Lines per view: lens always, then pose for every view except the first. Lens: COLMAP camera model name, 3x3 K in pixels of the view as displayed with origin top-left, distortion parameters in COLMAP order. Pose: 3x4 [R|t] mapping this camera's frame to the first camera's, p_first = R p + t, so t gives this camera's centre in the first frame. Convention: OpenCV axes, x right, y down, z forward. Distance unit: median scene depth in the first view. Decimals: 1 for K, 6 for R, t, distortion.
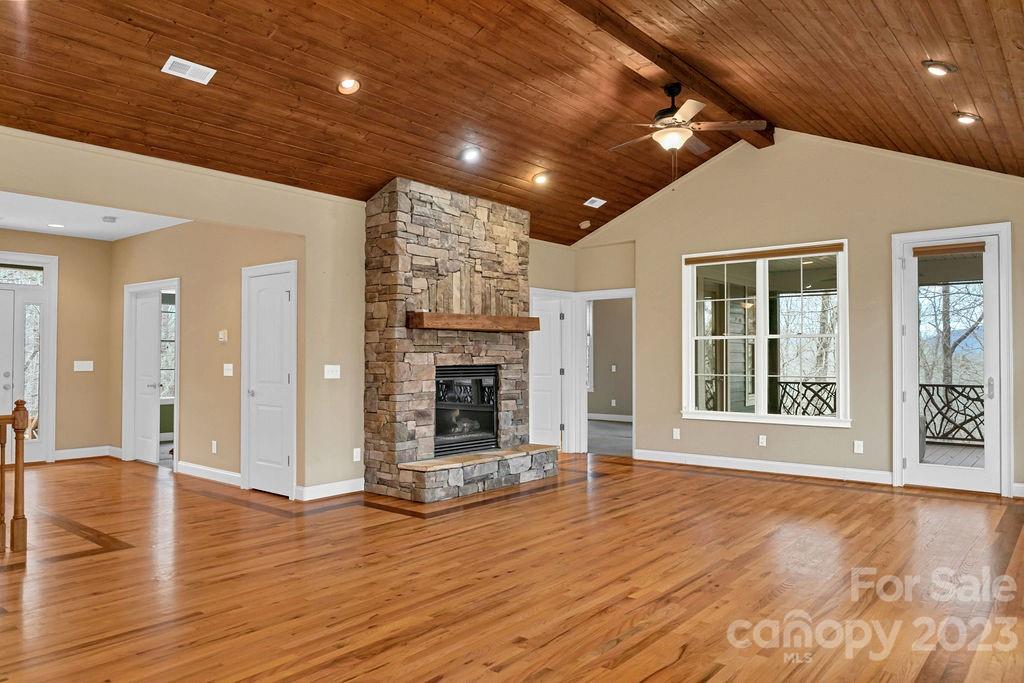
lens RADIAL K [[722.9, 0, 500.0], [0, 722.9, 344.1], [0, 0, 1]] dist [0.003254, -0.027558]
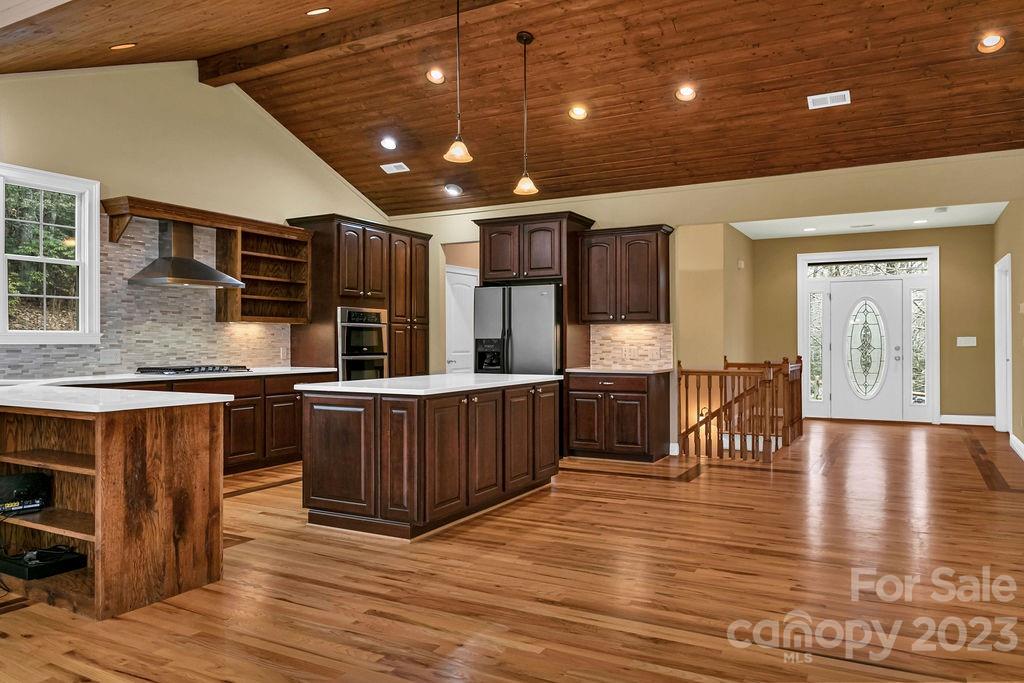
lens RADIAL K [[709.8, 0, 512.0], [0, 709.8, 341.5], [0, 0, 1]] dist [-0.000859, -0.001922]
pose [[0.180121, 0.000836, -0.983644, 0.497166], [0.017933, 0.999831, 0.004134, 0.017767], [0.983481, -0.018385, 0.180075, 0.168937]]
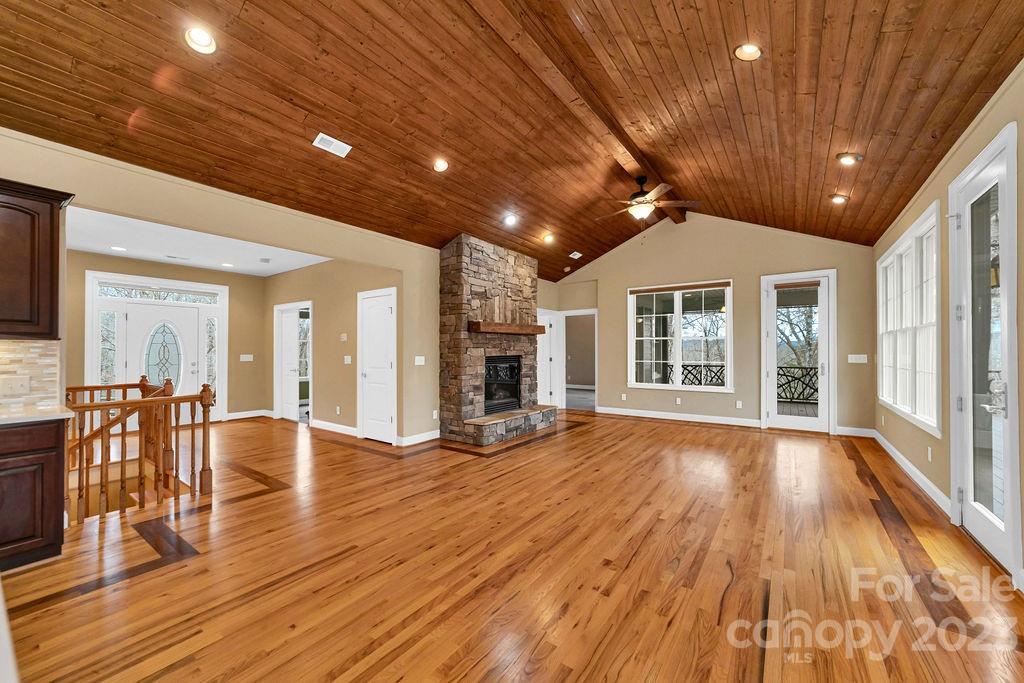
lens RADIAL K [[401.2, 0, 512.0], [0, 401.2, 347.5], [0, 0, 1]] dist [-0.013838, 0.000336]
pose [[0.996915, -0.001465, 0.078473, -0.107828], [0.000719, 0.999954, 0.009531, 0.002905], [-0.078484, -0.009445, 0.996871, 0.148436]]
